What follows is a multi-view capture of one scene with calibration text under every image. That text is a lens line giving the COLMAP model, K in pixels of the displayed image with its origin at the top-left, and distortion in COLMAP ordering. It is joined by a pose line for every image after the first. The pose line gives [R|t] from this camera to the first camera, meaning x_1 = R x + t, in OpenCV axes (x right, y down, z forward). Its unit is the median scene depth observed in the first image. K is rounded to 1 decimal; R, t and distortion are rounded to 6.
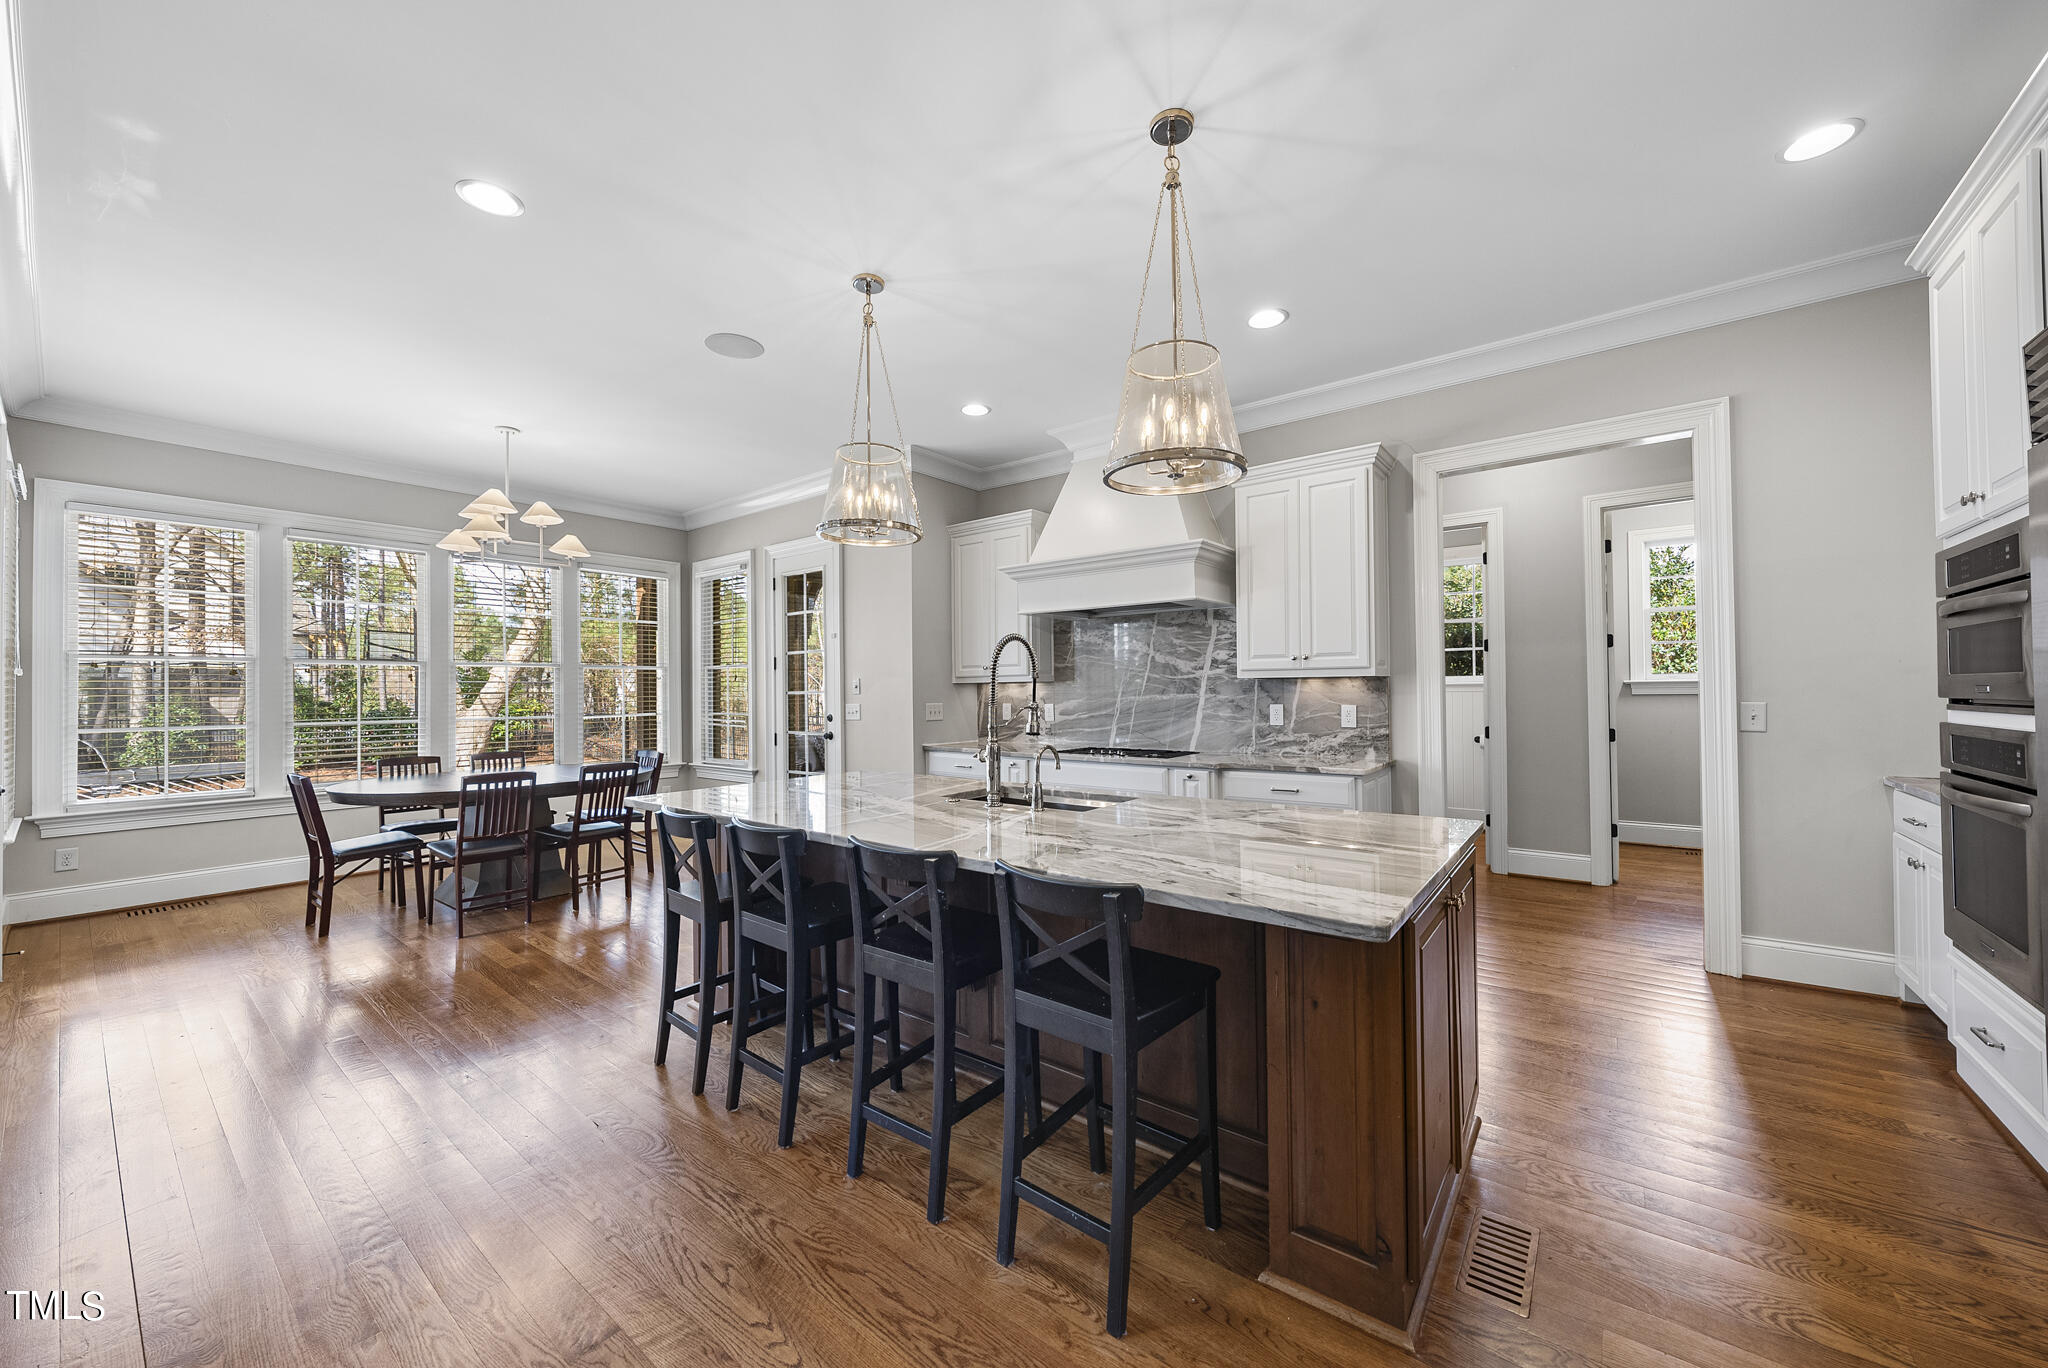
lens RADIAL K [[752.3, 0, 1025.0], [0, 752.3, 680.6], [0, 0, 1]] dist [-0.000909, 0.000478]
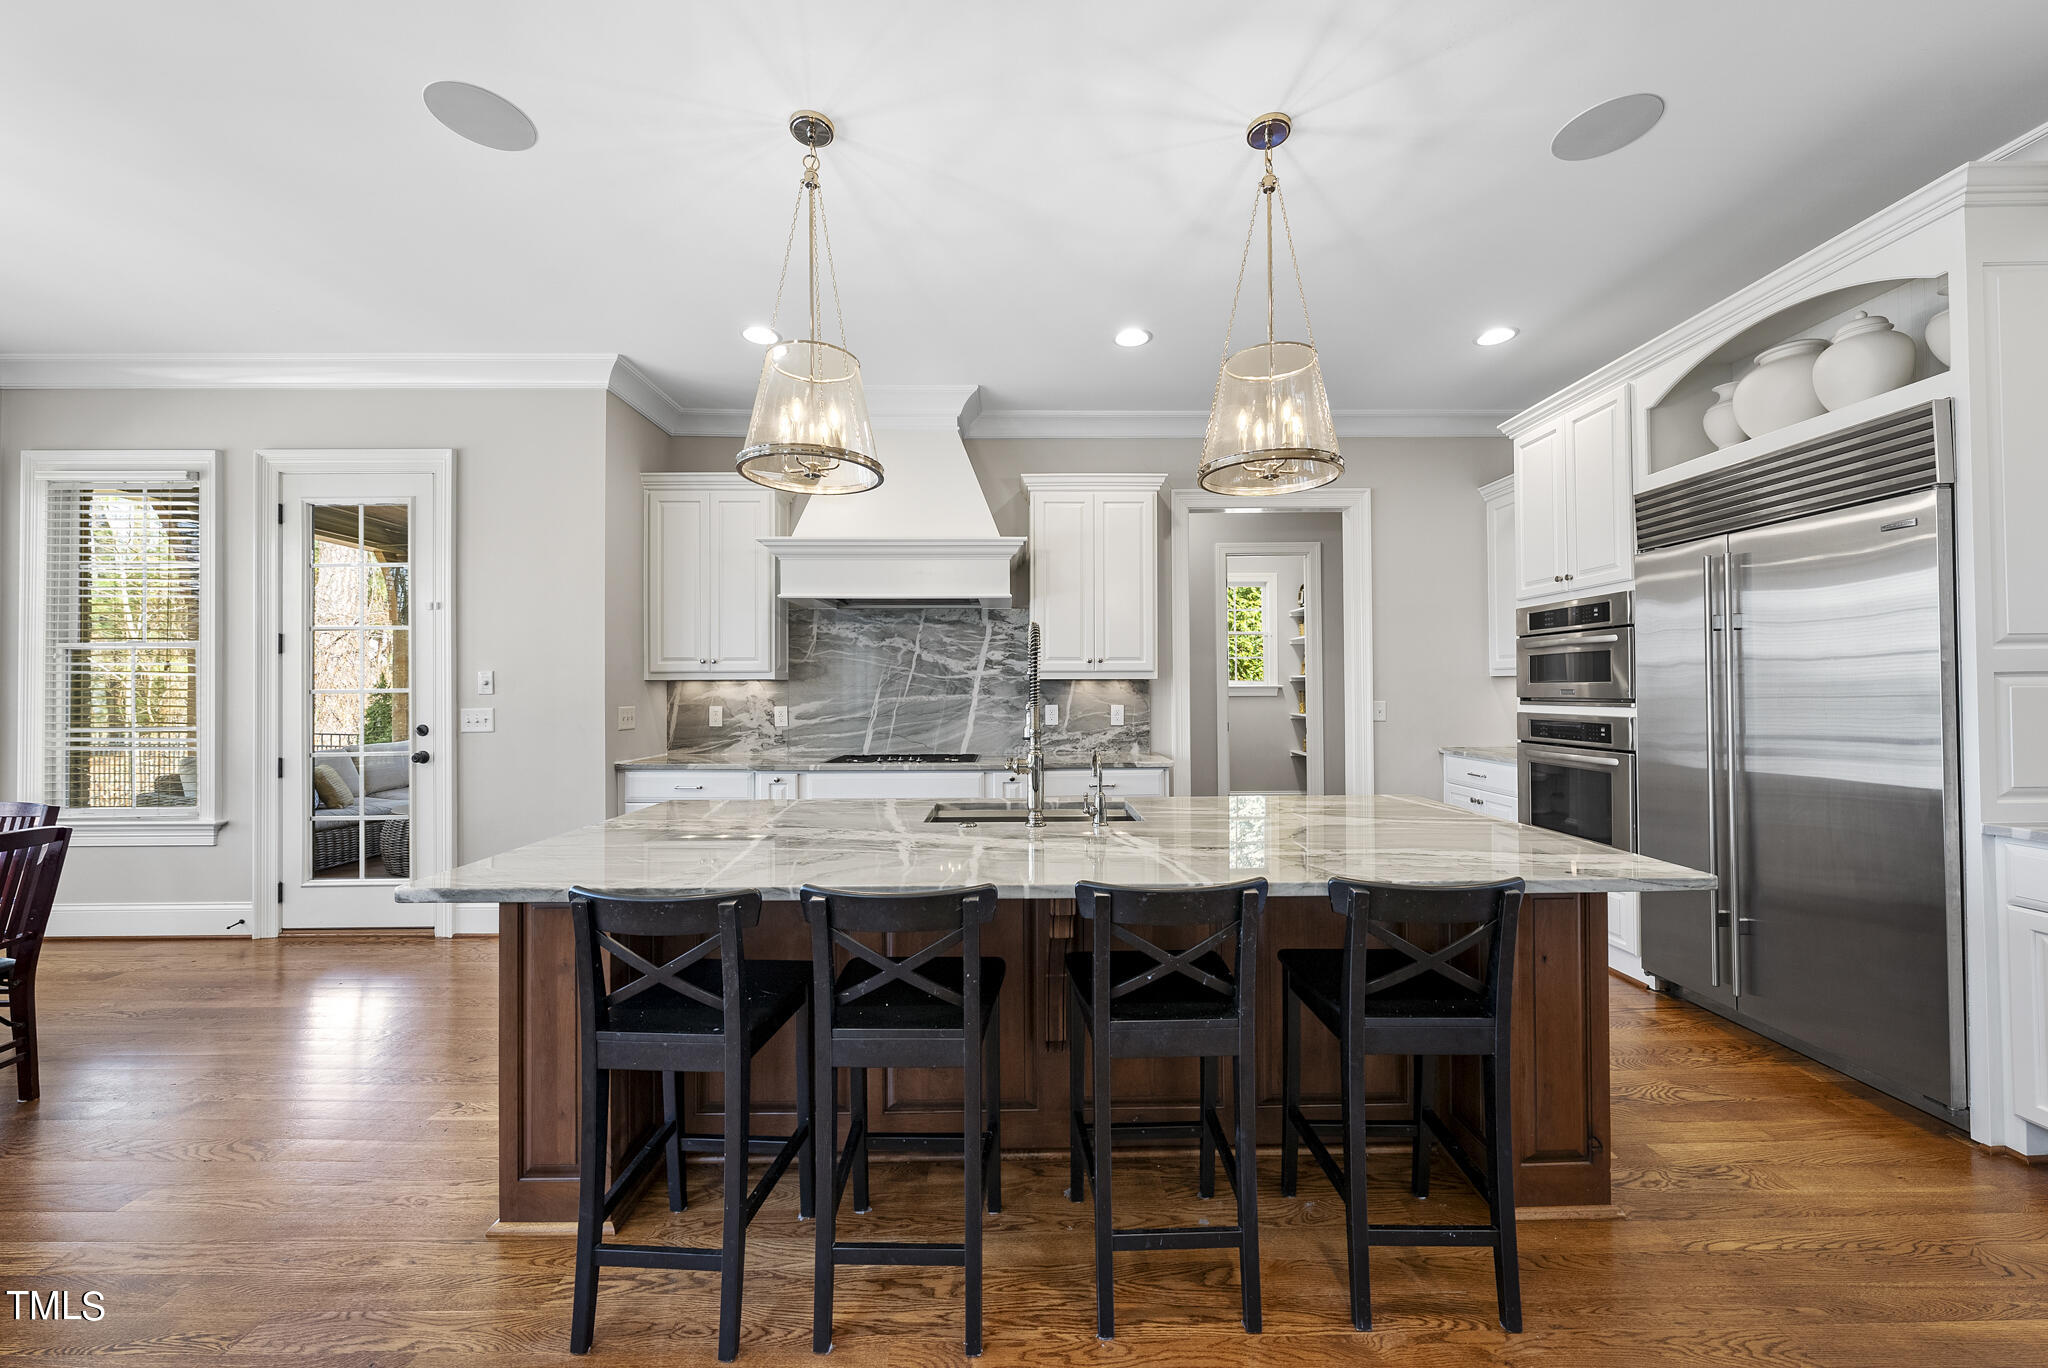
lens RADIAL K [[752.3, 0, 1025.9], [0, 752.3, 681.6], [0, 0, 1]] dist [-0.000909, 0.000478]
pose [[0.781803, 0.013628, 0.623377, -0.324727], [-0.012152, 0.999904, -0.006620, 0.006361], [-0.623407, -0.002400, 0.781894, 0.197645]]
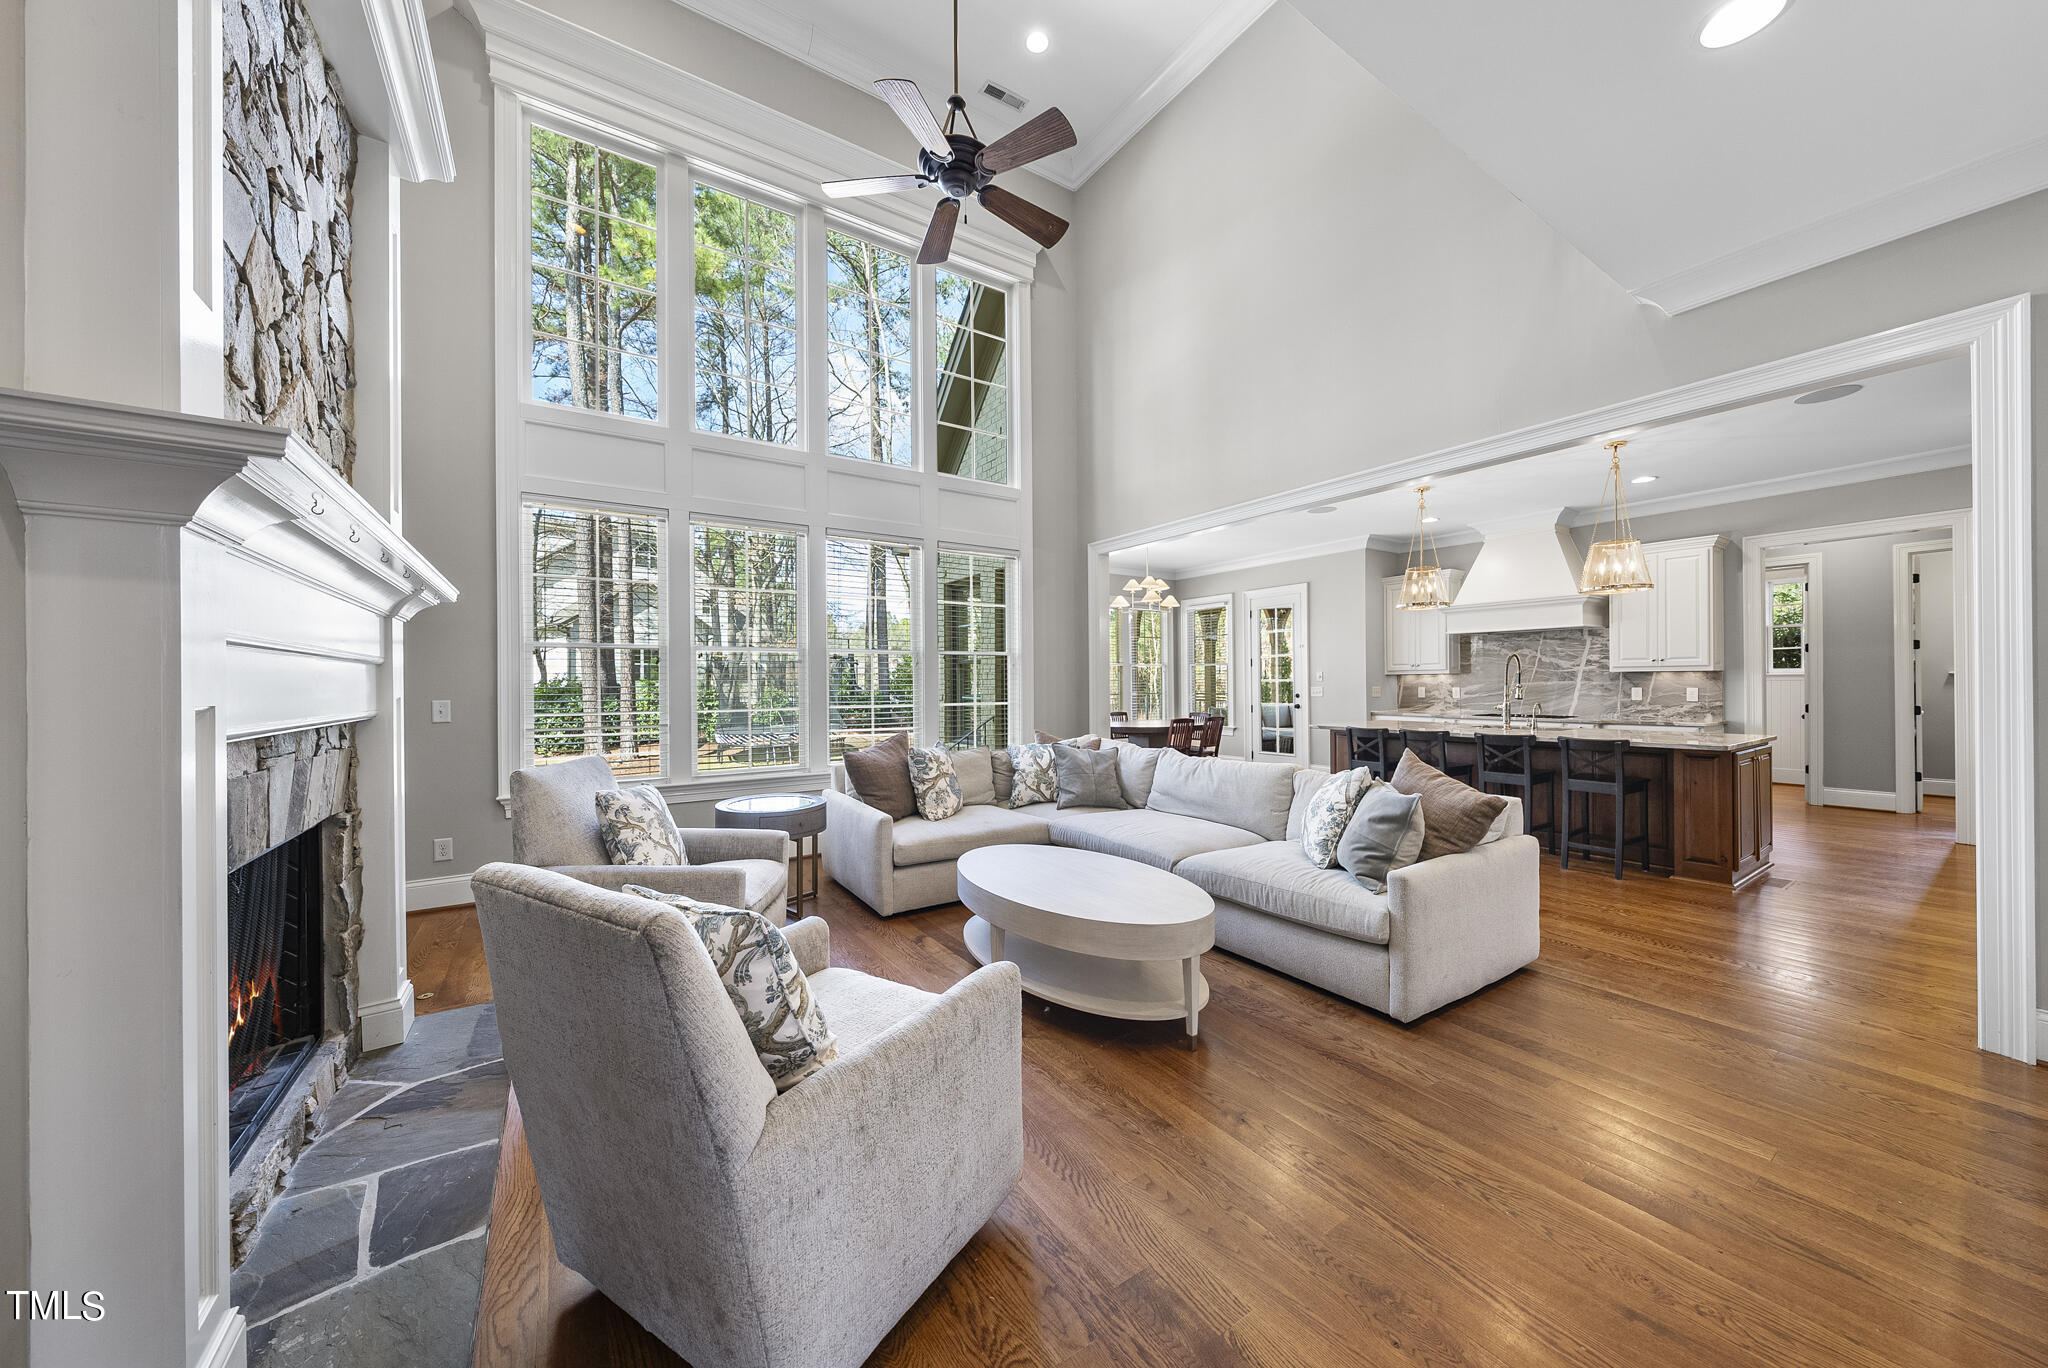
lens RADIAL K [[705.1, 0, 1027.0], [0, 705.1, 683.8], [0, 0, 1]] dist [-0.003107, 0.000850]
pose [[0.948704, 0.001957, -0.316160, -0.421498], [0.004007, 0.999826, 0.018215, -0.009367], [0.316141, -0.018548, 0.948531, -0.836146]]
